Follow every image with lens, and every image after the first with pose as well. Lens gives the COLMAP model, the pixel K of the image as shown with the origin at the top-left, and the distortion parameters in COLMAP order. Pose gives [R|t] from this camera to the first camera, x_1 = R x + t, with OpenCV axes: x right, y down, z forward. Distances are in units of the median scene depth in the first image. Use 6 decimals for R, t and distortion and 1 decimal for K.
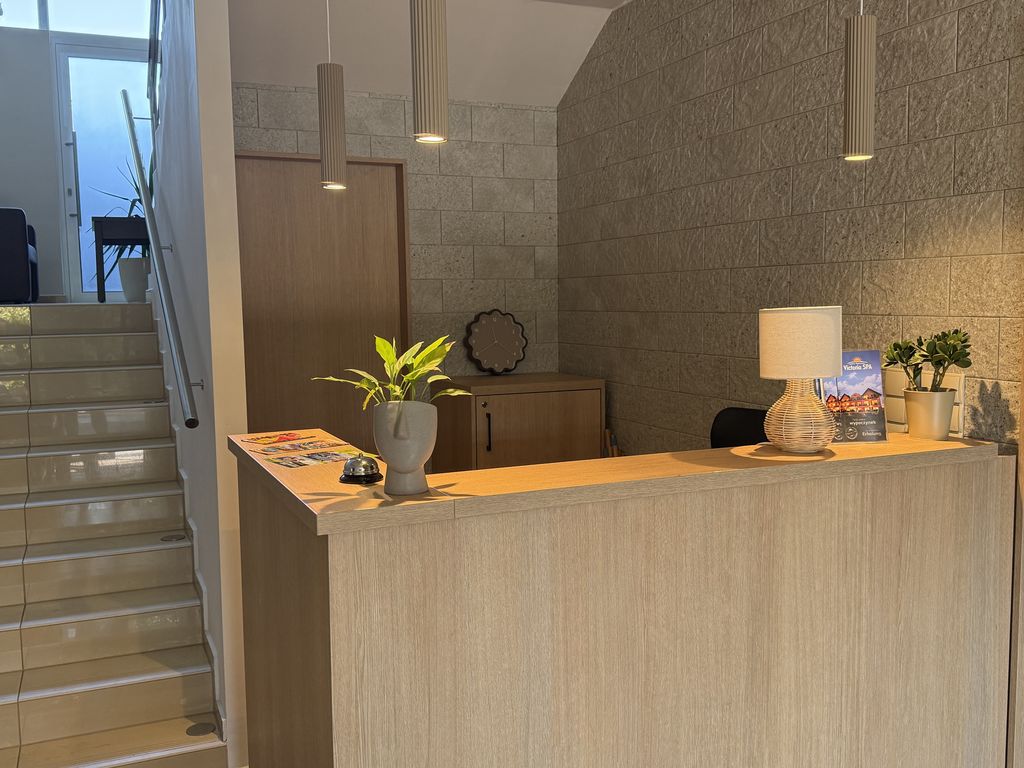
lens RADIAL K [[937.5, 0, 512.0], [0, 937.5, 384.0], [0, 0, 1]] dist [0.162330, -0.310147]
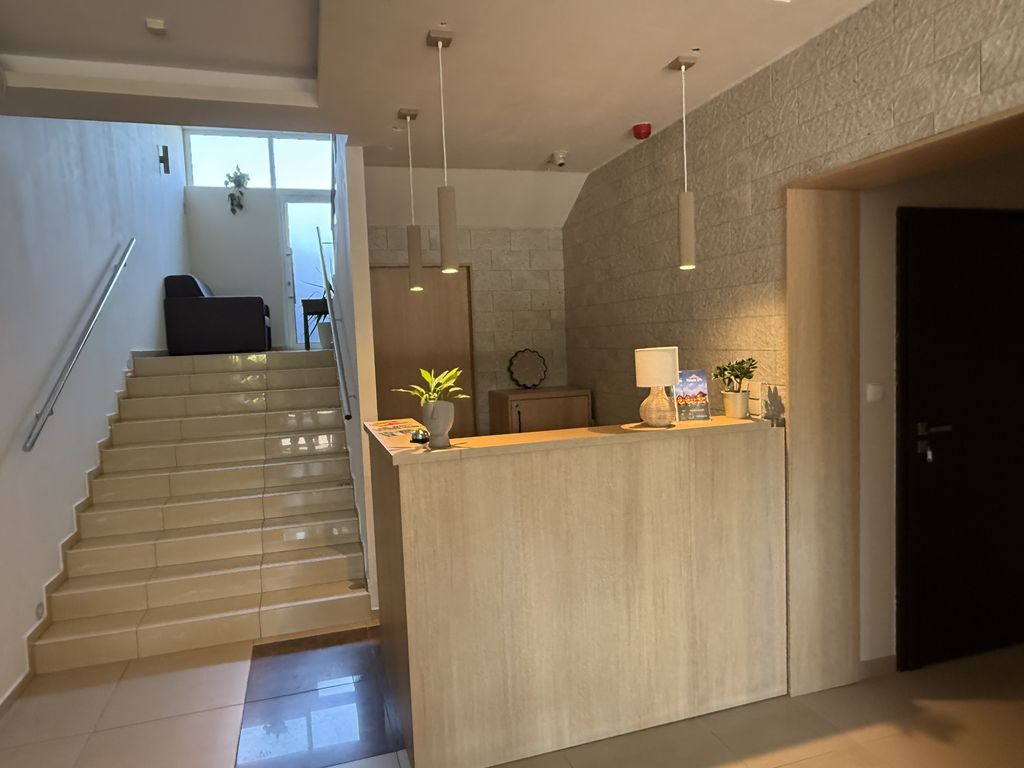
lens RADIAL K [[656.9, 0, 512.0], [0, 656.9, 384.0], [0, 0, 1]] dist [-0.003148, -0.002560]
pose [[0.993638, -0.018460, -0.111098, 0.152334], [0.016338, 0.999667, -0.019979, 0.009739], [0.111430, 0.018037, 0.993609, -0.285861]]
